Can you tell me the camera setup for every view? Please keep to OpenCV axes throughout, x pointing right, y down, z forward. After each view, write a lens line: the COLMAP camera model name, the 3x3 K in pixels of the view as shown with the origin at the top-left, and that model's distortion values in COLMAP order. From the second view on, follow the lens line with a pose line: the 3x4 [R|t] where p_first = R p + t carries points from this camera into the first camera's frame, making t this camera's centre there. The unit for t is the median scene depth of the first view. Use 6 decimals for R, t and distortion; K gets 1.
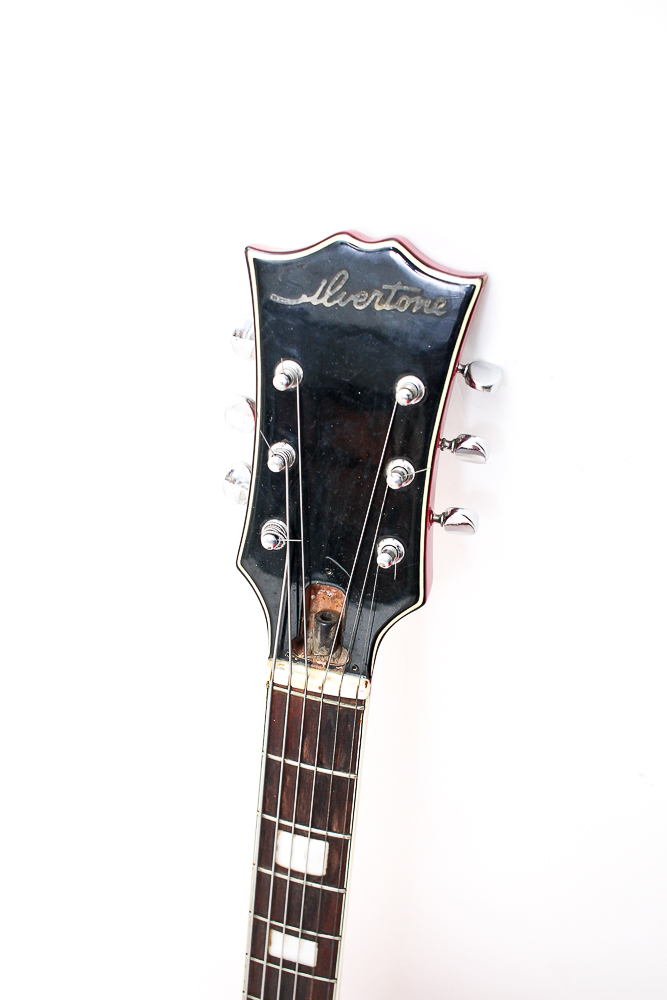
lens RADIAL K [[1122.3, 0, 335.3], [0, 1122.3, 492.8], [0, 0, 1]] dist [-0.116620, 0.000000]
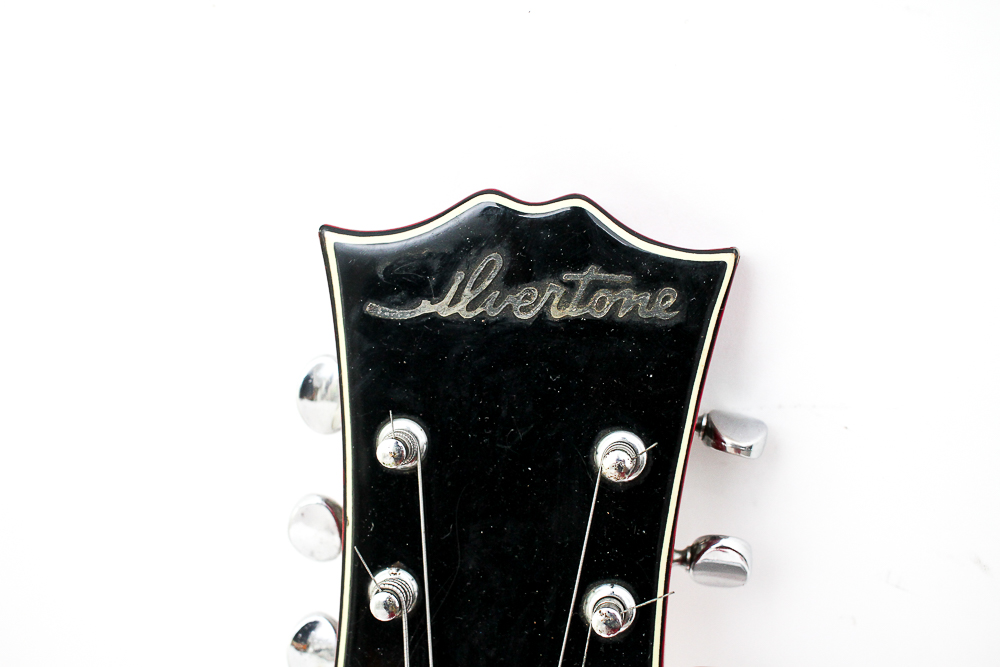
lens RADIAL K [[1122.3, 0, 505.1], [0, 1122.3, 342.6], [0, 0, 1]] dist [-0.116620, 0.000000]
pose [[0.995379, -0.037576, 0.088365, -0.037099], [0.061119, 0.957696, -0.281216, 0.007622], [-0.074060, 0.285318, 0.955567, 0.434504]]
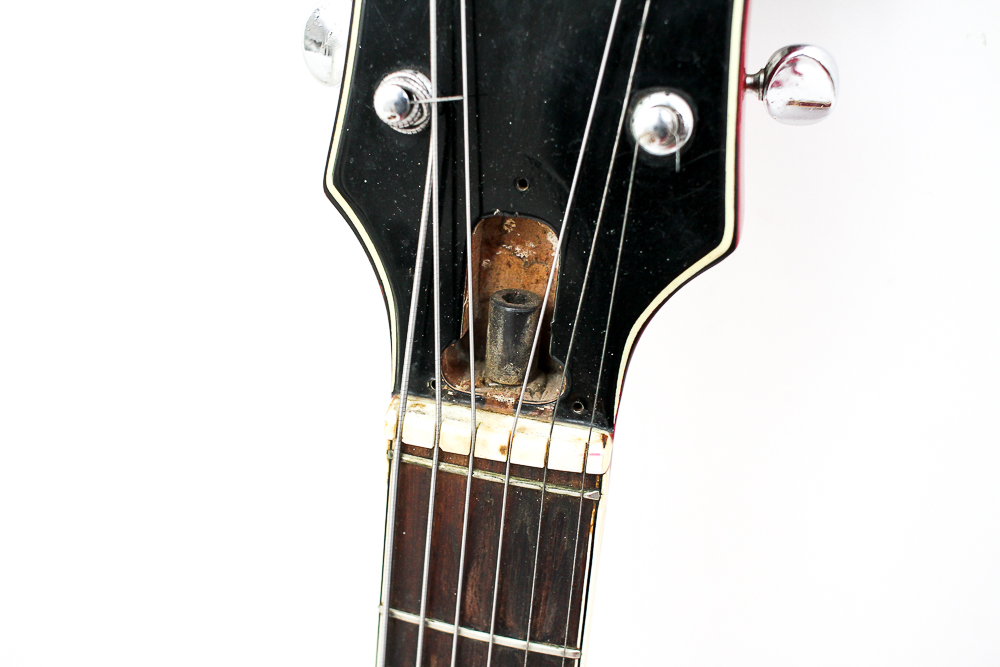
lens RADIAL K [[1122.3, 0, 495.5], [0, 1122.3, 328.7], [0, 0, 1]] dist [-0.116620, 0.000000]
pose [[0.999716, -0.007393, 0.022665, -0.027996], [0.009658, 0.994788, -0.101510, 0.177239], [-0.021797, 0.101700, 0.994576, 0.555471]]
